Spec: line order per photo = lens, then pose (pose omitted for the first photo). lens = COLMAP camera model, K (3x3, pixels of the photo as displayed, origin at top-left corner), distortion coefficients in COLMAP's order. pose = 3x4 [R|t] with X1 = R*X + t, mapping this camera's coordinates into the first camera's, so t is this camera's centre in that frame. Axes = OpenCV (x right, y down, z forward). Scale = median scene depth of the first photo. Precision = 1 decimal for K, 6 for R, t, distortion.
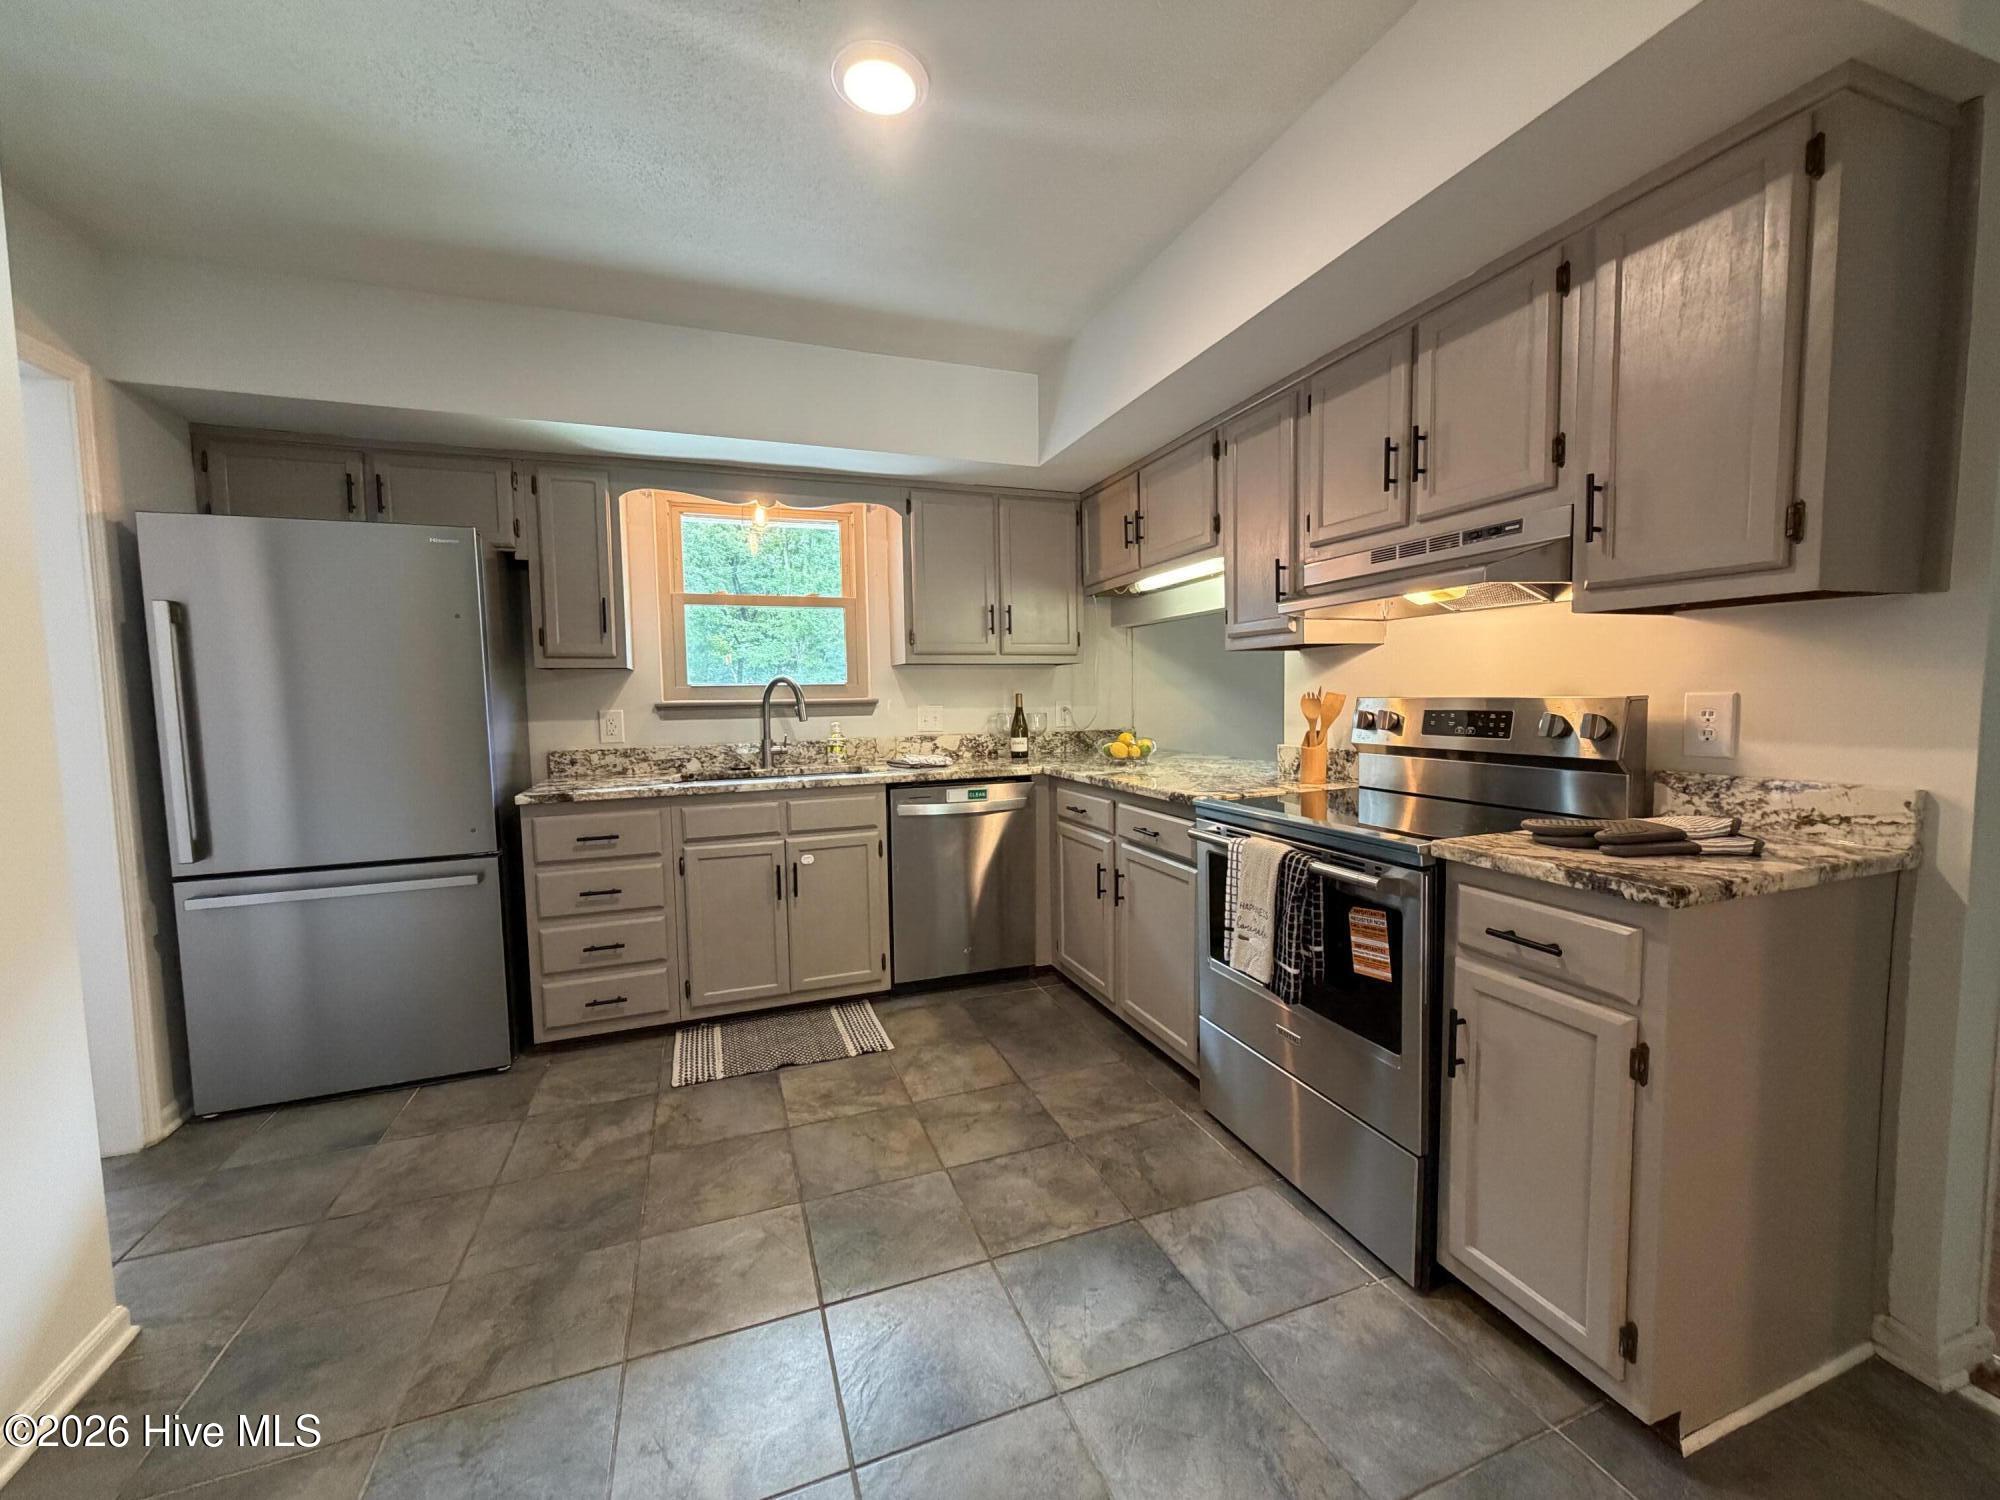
lens RADIAL K [[798.2, 0, 1009.5], [0, 798.2, 747.7], [0, 0, 1]] dist [-0.002488, 0.000438]
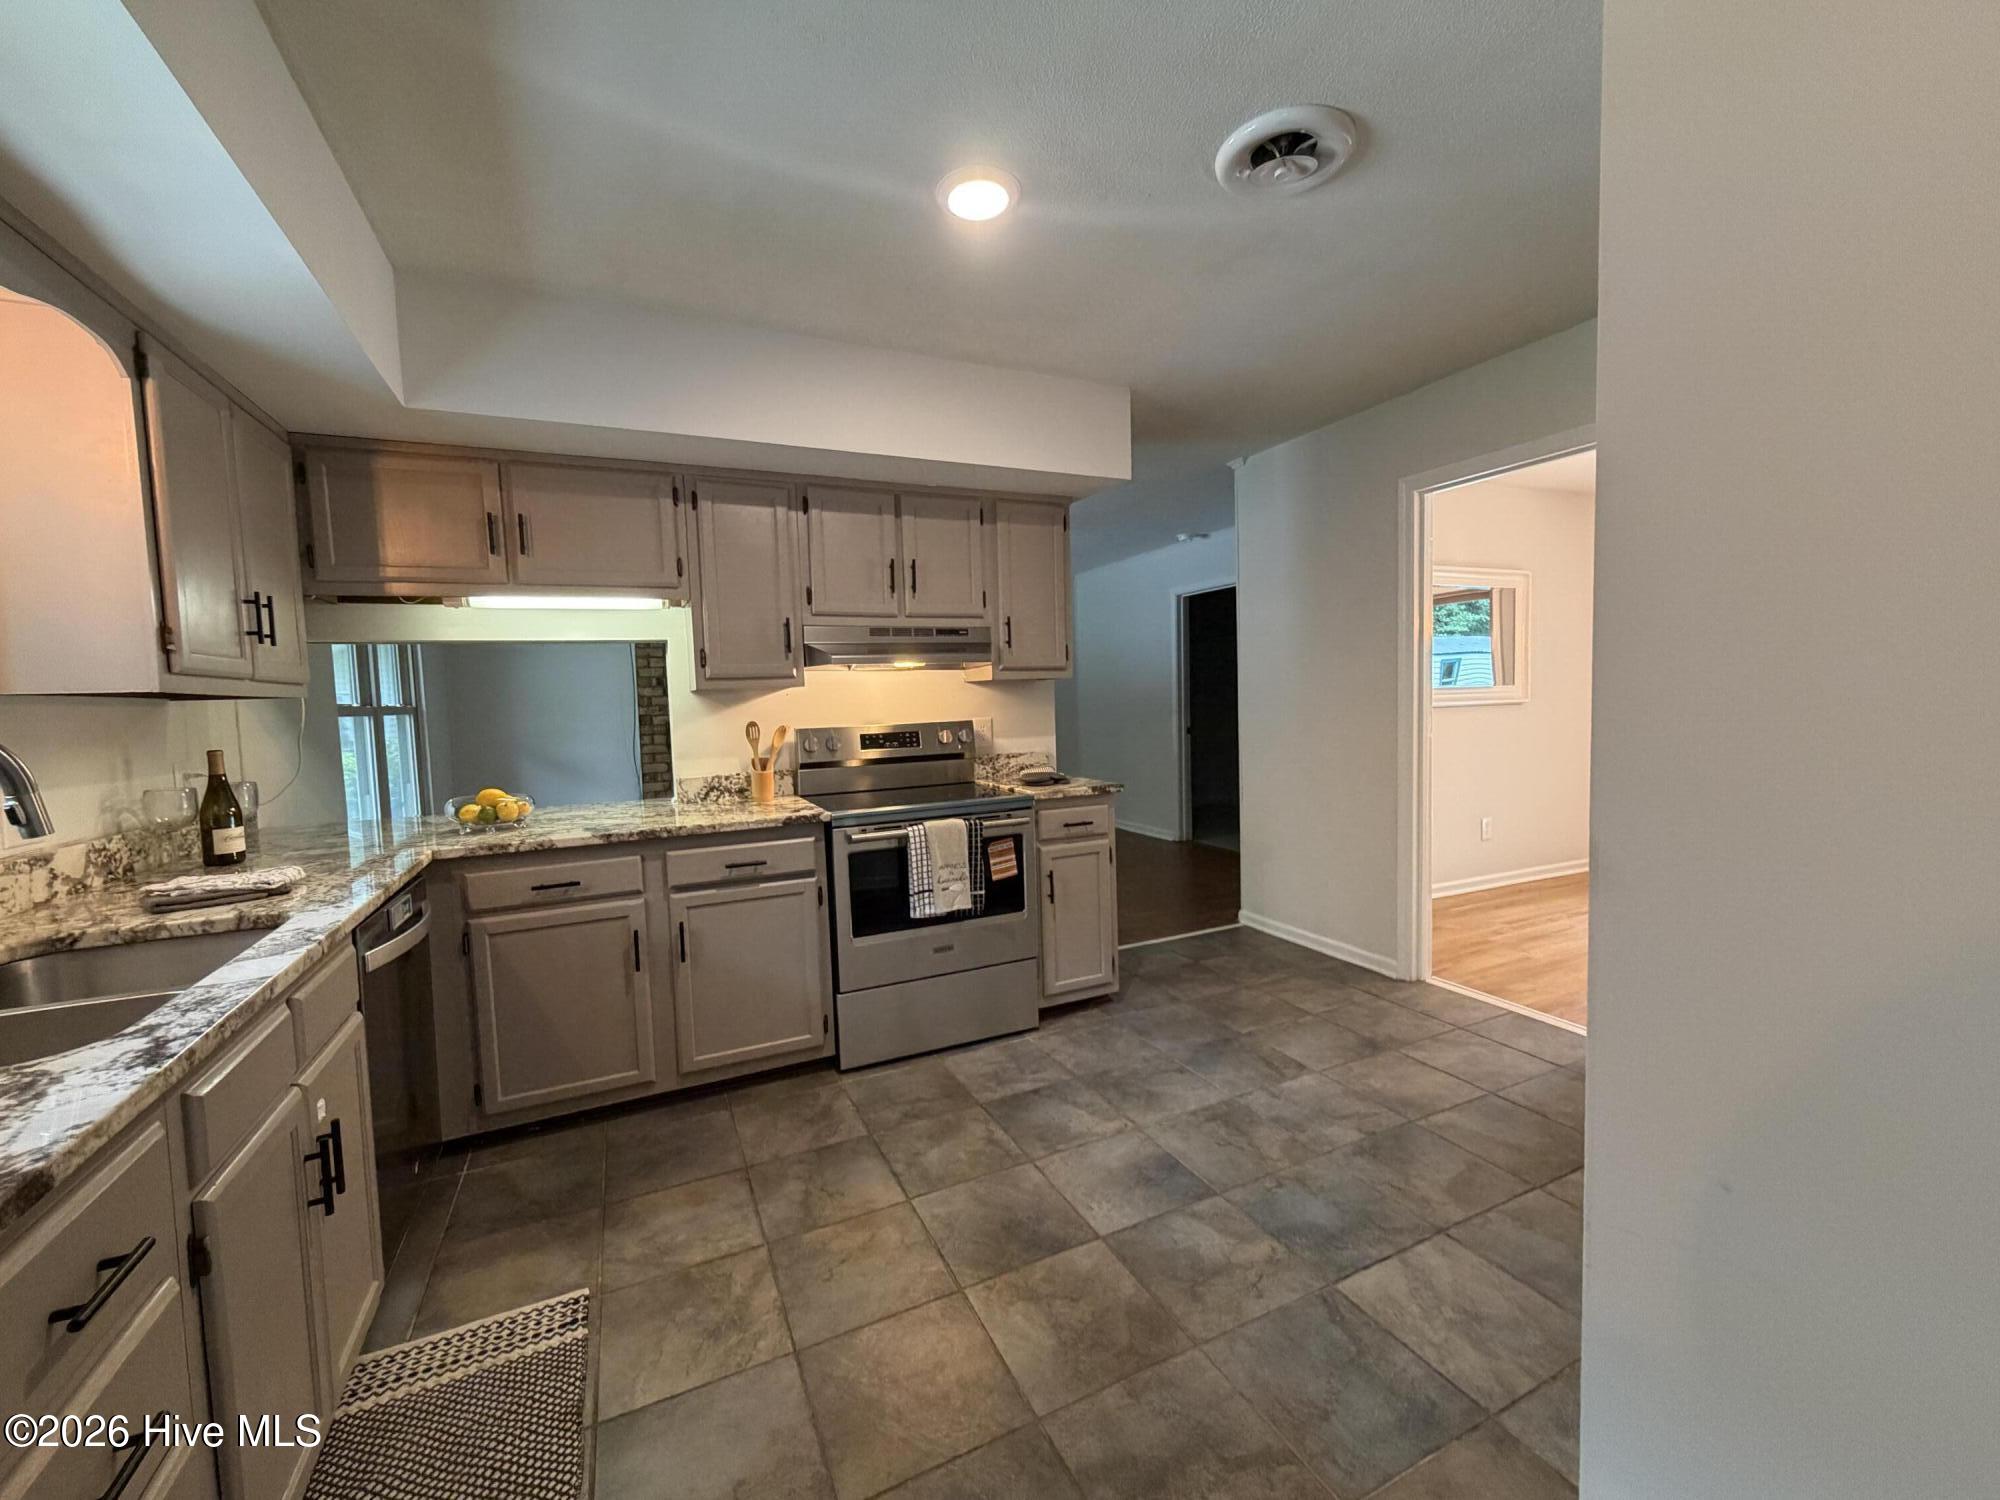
lens RADIAL K [[798.2, 0, 1004.6], [0, 798.2, 750.2], [0, 0, 1]] dist [-0.002488, 0.000438]
pose [[-0.080609, -0.047023, 0.995636, -1.096981], [0.100829, 0.993378, 0.055080, -0.079690], [-0.991633, 0.104829, -0.075333, 0.922838]]
